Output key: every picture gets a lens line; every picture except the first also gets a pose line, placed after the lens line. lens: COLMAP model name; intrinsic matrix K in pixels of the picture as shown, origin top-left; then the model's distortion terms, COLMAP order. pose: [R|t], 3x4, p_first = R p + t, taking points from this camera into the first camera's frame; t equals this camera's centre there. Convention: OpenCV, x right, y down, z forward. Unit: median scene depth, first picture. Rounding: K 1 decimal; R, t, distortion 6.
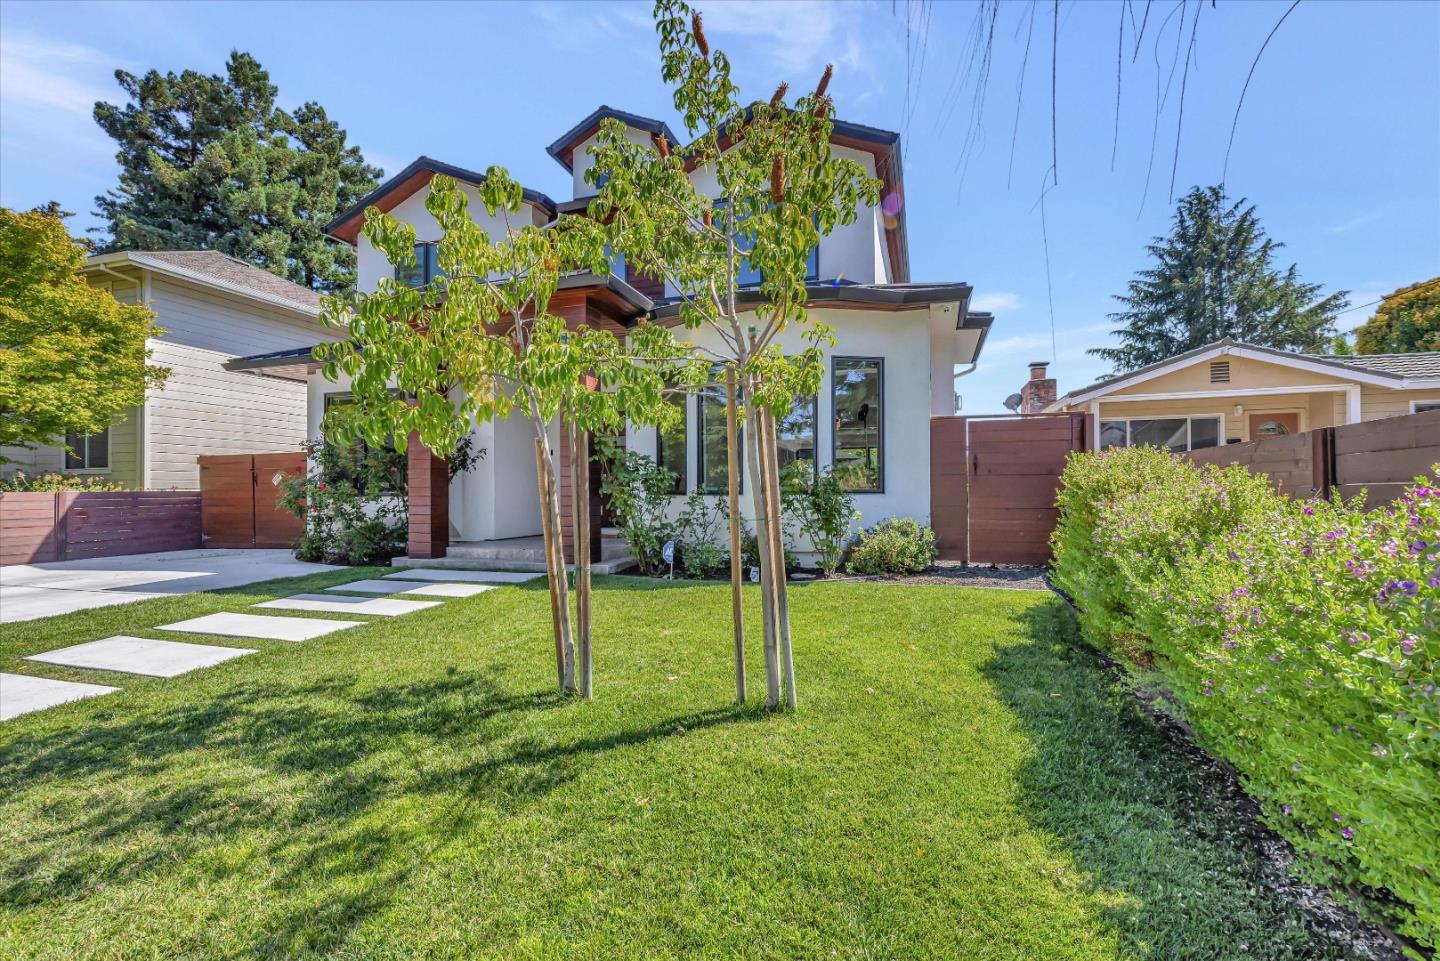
lens RADIAL K [[548.8, 0, 720.0], [0, 548.8, 480.5], [0, 0, 1]] dist [0.012926, 0.000000]
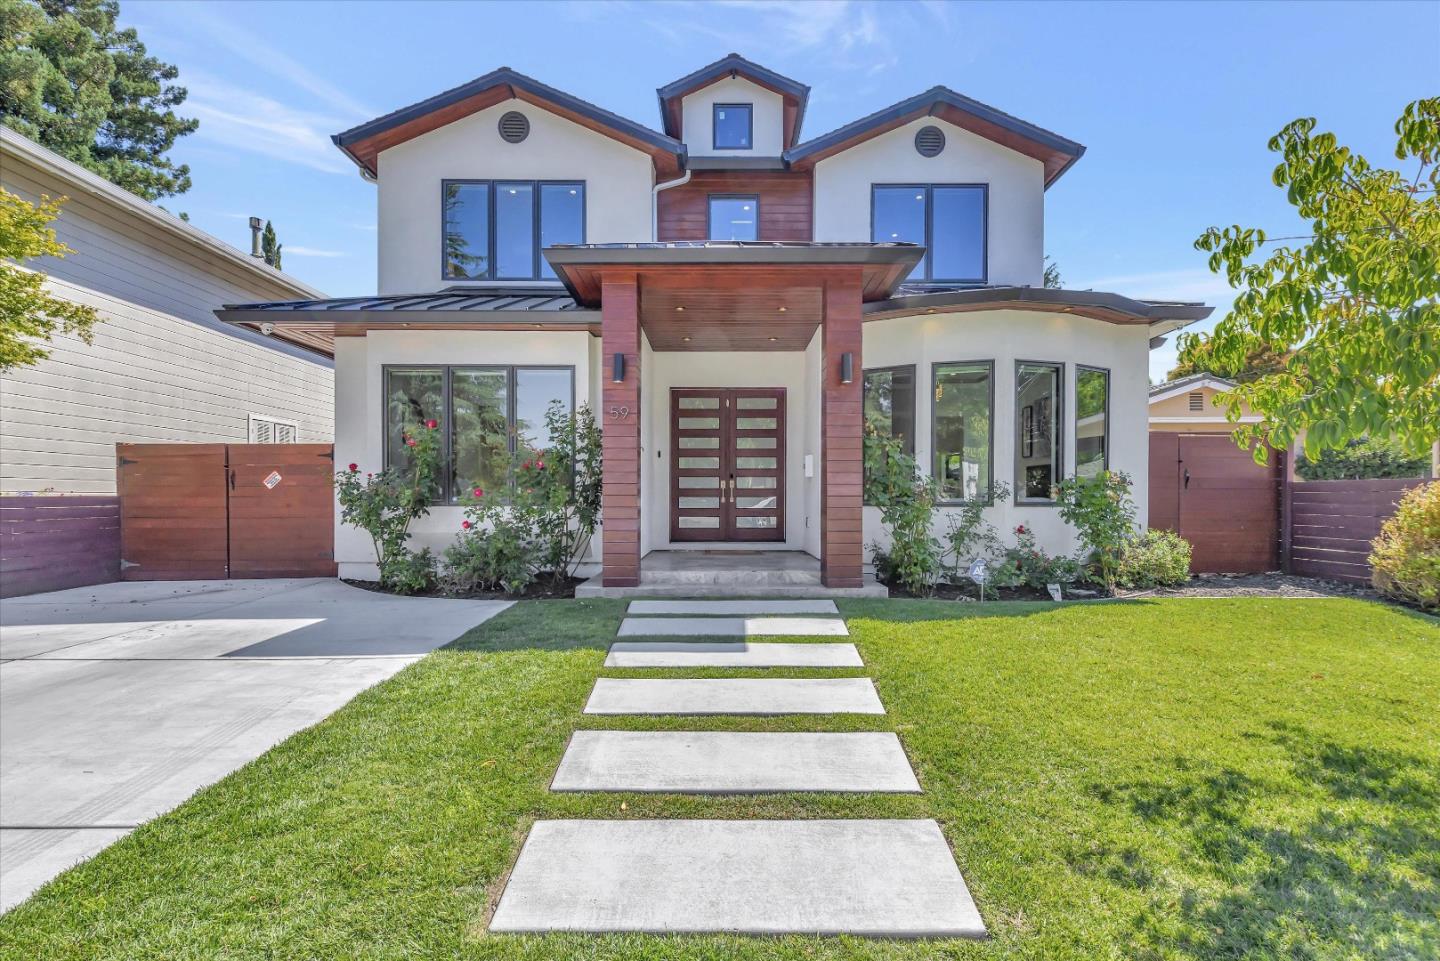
lens RADIAL K [[567.4, 0, 718.5], [0, 567.4, 490.8], [0, 0, 1]] dist [0.011786, -0.000342]
pose [[0.959757, 0.011184, 0.280610, -0.453916], [-0.012890, 0.999908, 0.004234, 0.000836], [-0.280536, -0.007680, 0.959813, 0.137992]]
